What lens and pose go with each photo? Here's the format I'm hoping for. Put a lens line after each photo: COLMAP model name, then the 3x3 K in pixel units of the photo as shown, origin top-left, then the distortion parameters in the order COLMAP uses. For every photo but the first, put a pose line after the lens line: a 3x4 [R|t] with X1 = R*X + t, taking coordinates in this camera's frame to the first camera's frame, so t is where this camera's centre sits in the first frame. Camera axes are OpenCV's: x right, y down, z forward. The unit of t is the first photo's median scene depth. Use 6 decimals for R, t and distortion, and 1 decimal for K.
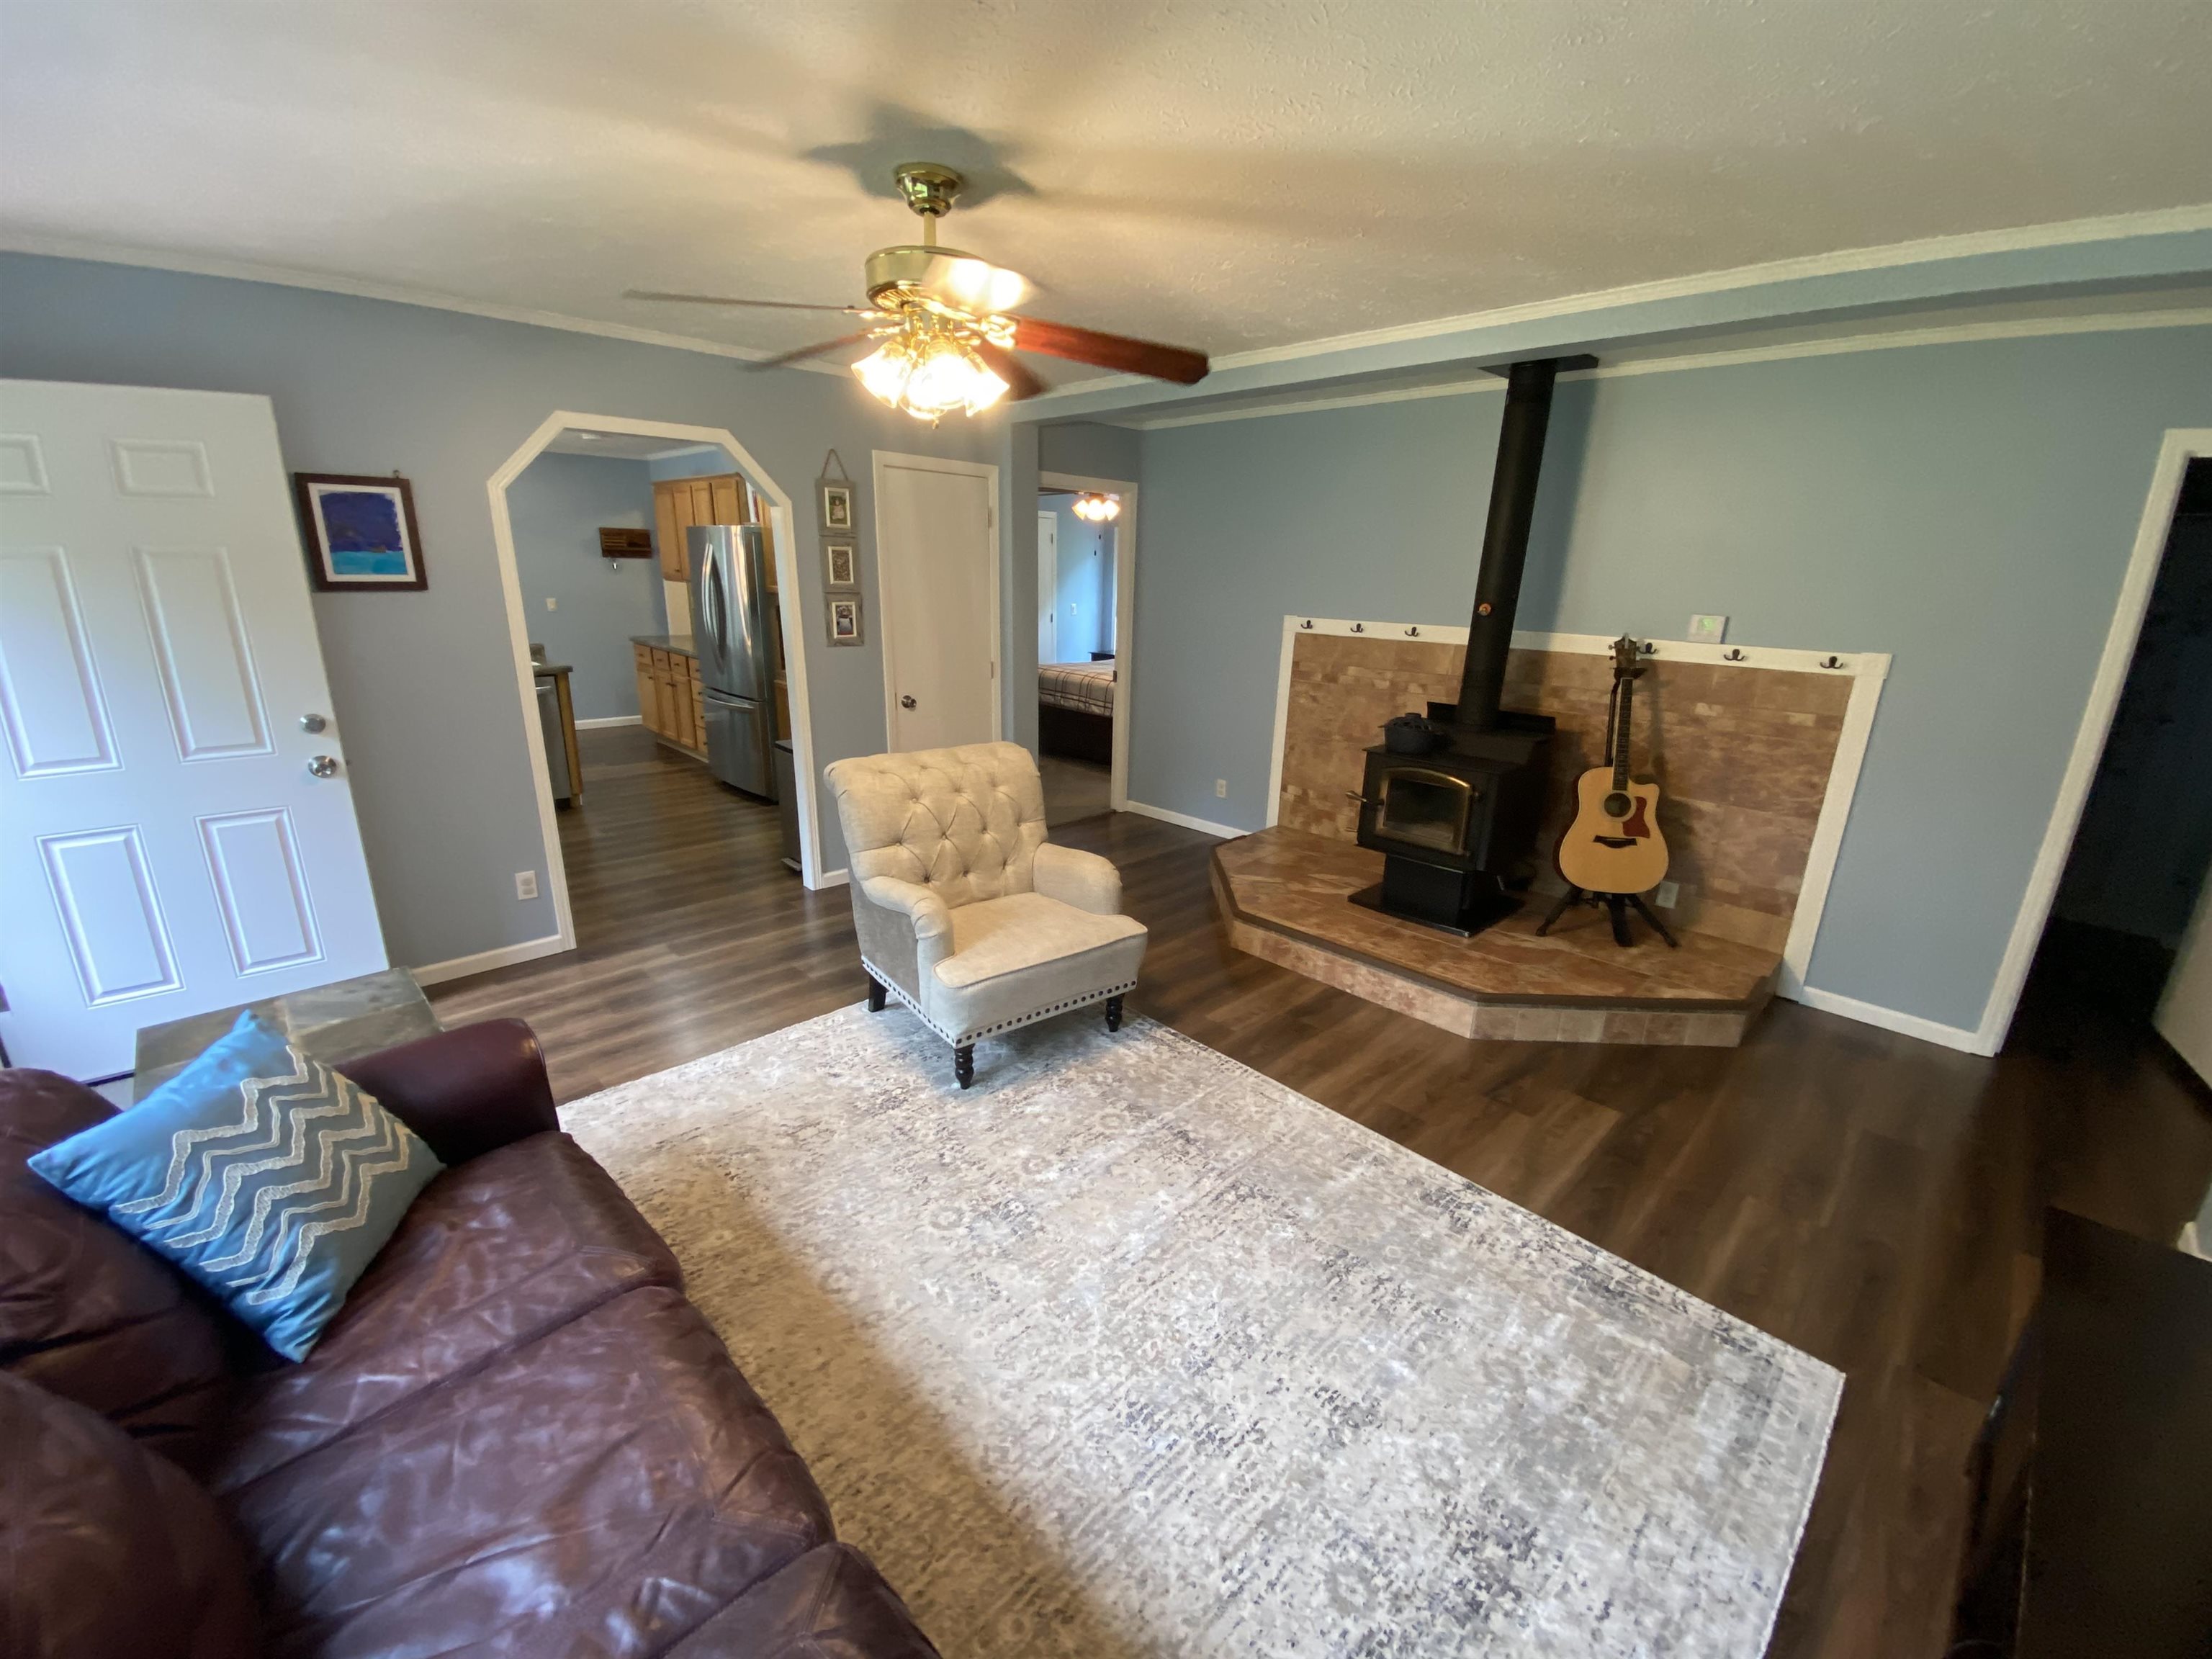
lens RADIAL K [[894.2, 0, 1092.8], [0, 894.2, 827.1], [0, 0, 1]] dist [-0.000565, -0.008706]
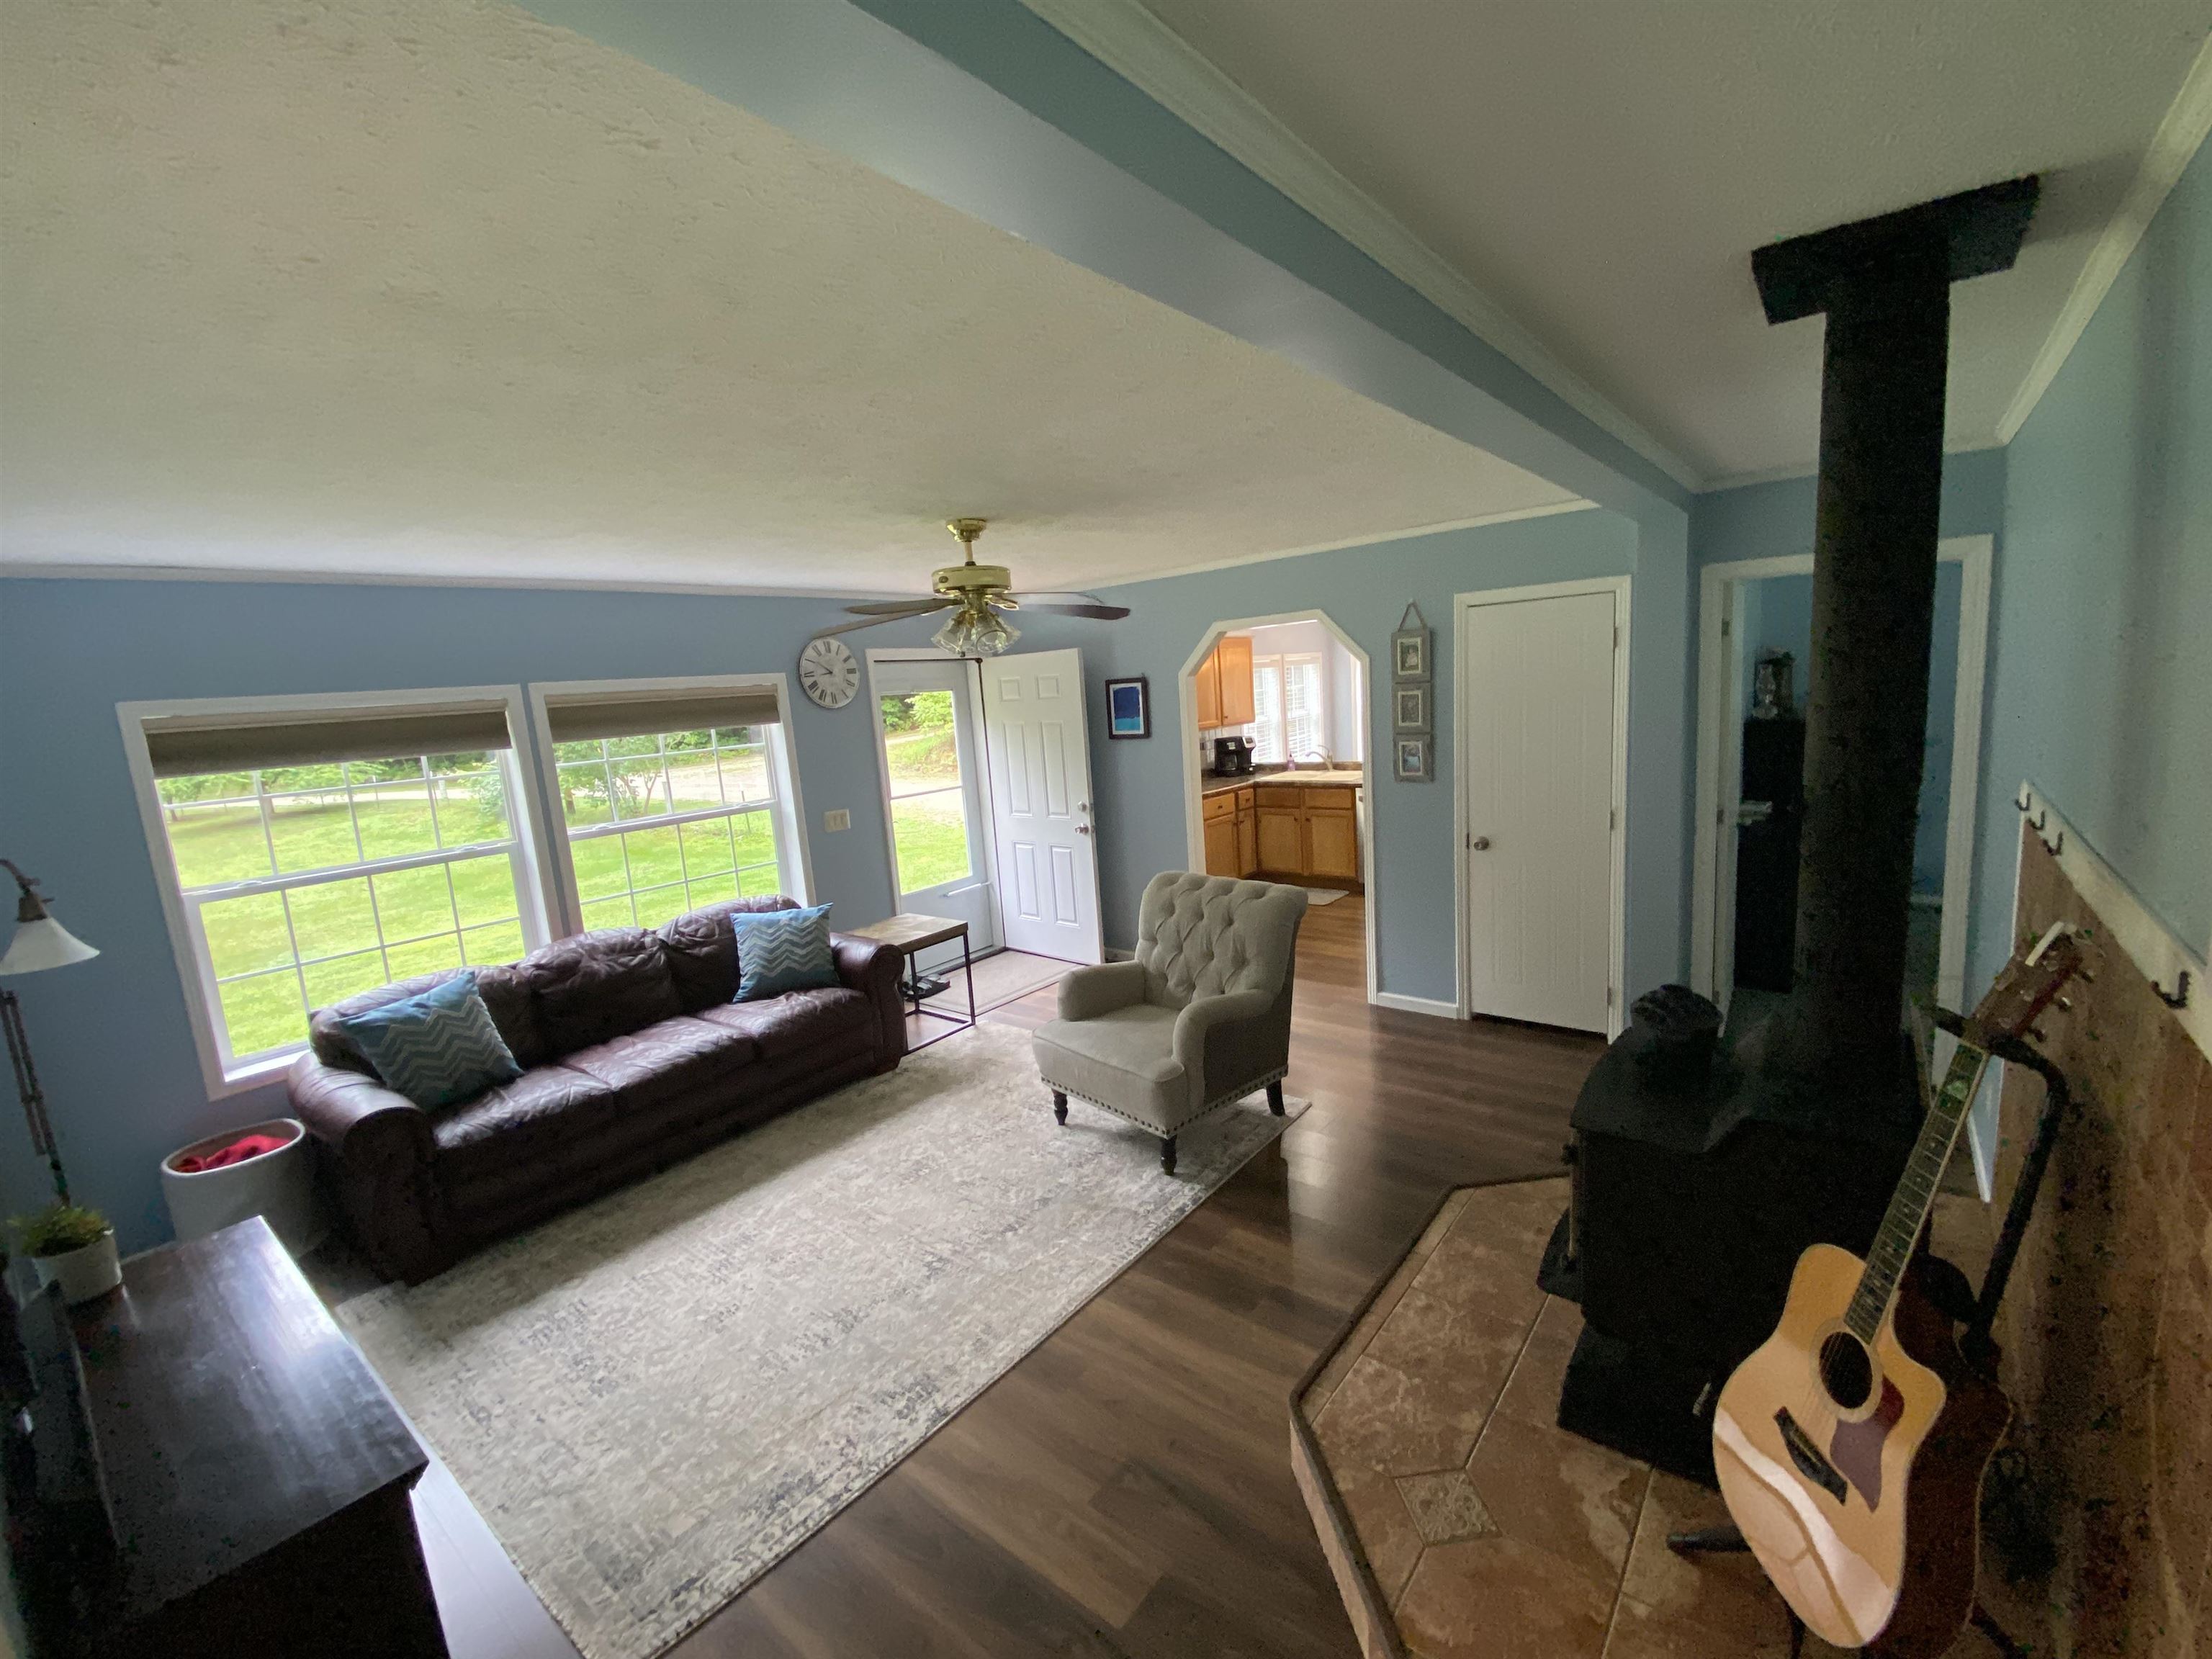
lens RADIAL K [[931.5, 0, 1107.1], [0, 931.5, 823.4], [0, 0, 1]] dist [-0.001577, -0.007932]
pose [[0.128256, 0.111414, -0.985463, 0.983762], [-0.209207, 0.974349, 0.082929, -0.230081], [0.969424, 0.195530, 0.148274, 0.670747]]
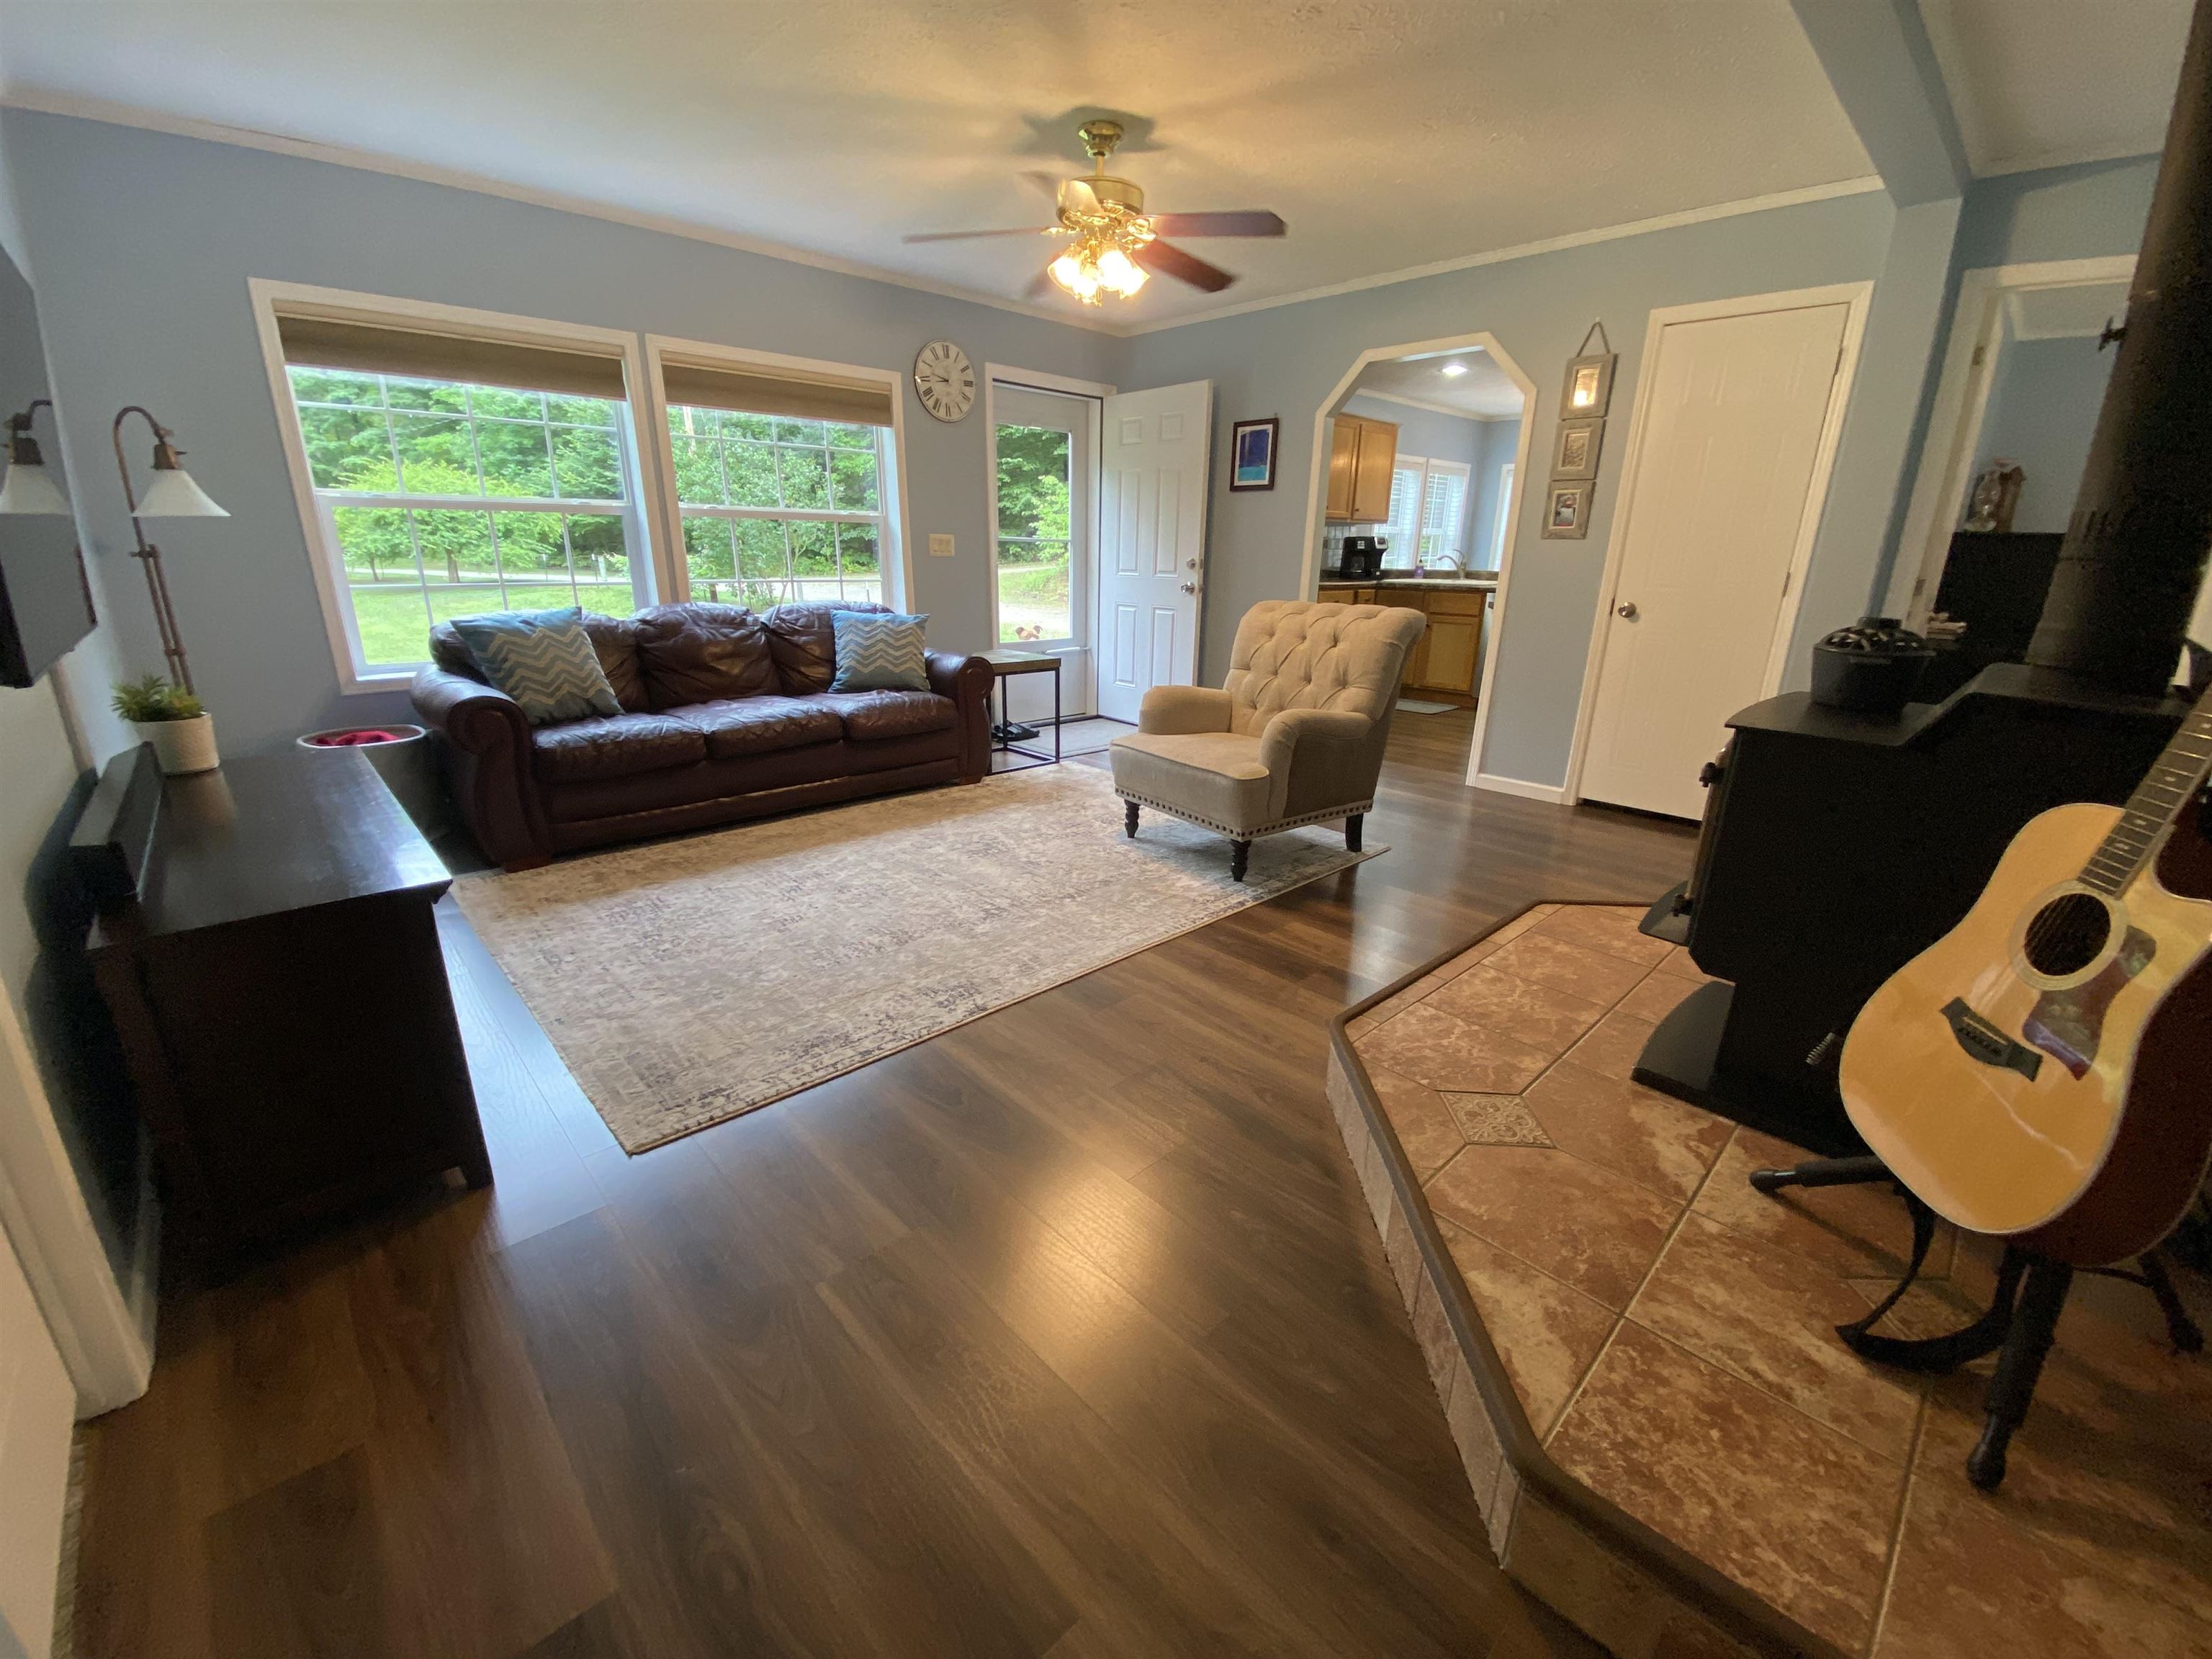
lens RADIAL K [[894.2, 0, 1104.9], [0, 894.2, 835.1], [0, 0, 1]] dist [-0.000565, -0.008706]
pose [[-0.004542, 0.282470, -0.959265, 0.936267], [-0.298625, 0.915120, 0.270885, -0.041845], [0.954360, 0.287691, 0.080196, 0.740748]]
